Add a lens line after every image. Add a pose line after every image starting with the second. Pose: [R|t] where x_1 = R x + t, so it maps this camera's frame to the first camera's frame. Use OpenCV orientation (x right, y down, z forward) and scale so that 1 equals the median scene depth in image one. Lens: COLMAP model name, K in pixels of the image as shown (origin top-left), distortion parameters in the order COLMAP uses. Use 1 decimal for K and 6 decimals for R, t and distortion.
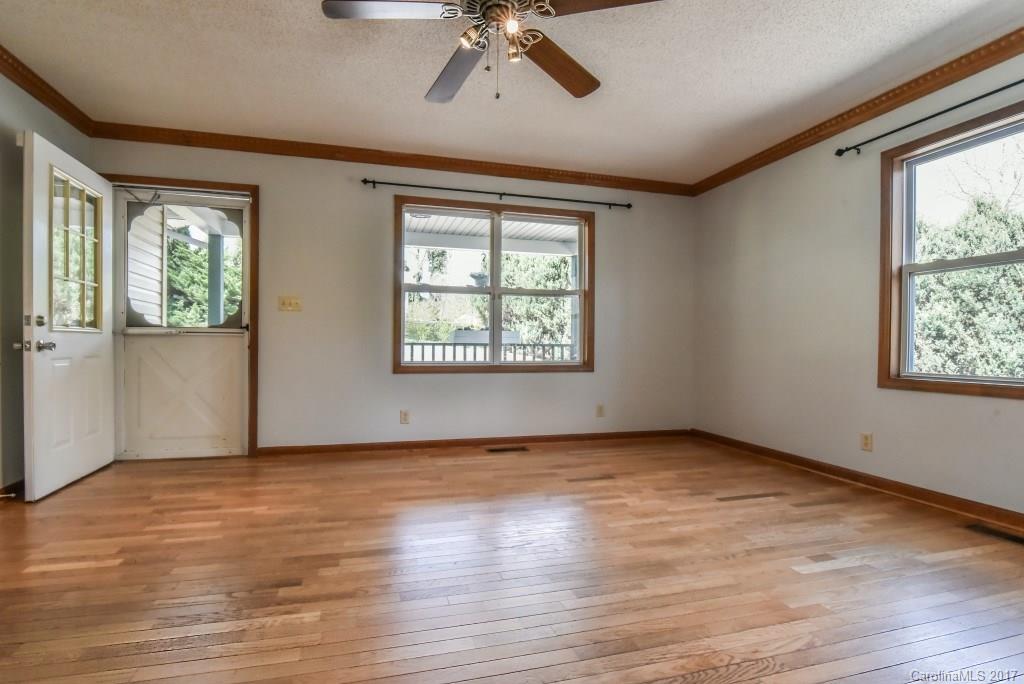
lens RADIAL K [[491.5, 0, 484.7], [0, 491.5, 347.5], [0, 0, 1]] dist [-0.018582, -0.000098]
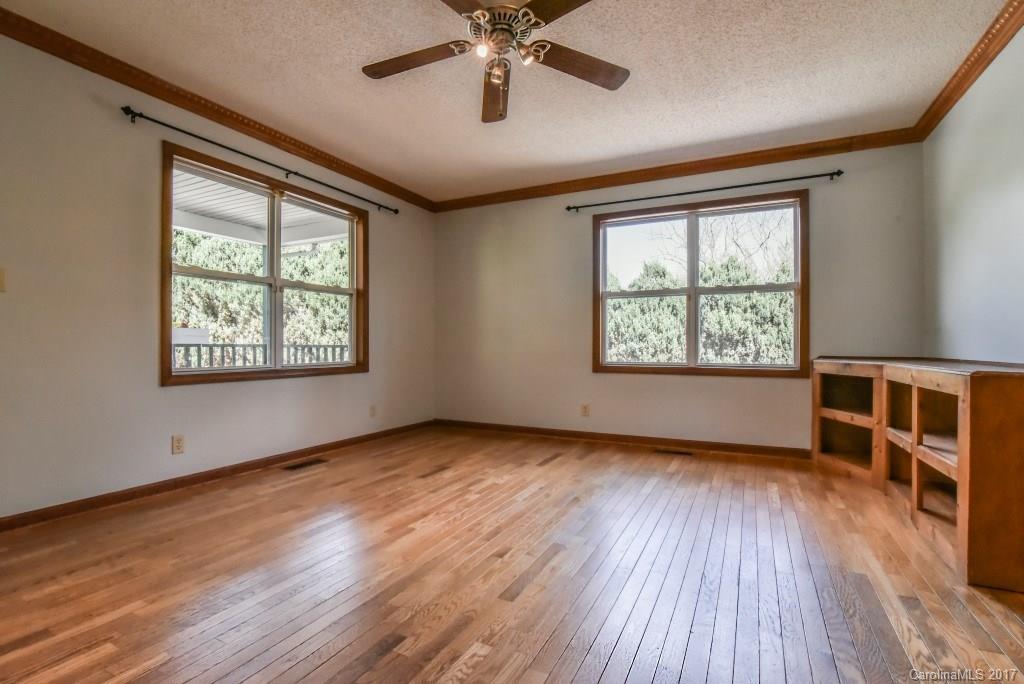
lens RADIAL K [[499.0, 0, 512.0], [0, 499.0, 342.0], [0, 0, 1]] dist [-0.012171, -0.000274]
pose [[0.666585, -0.001830, 0.745427, -0.442887], [0.007829, 0.999959, -0.004547, -0.005424], [-0.745388, 0.008867, 0.666572, 0.148736]]
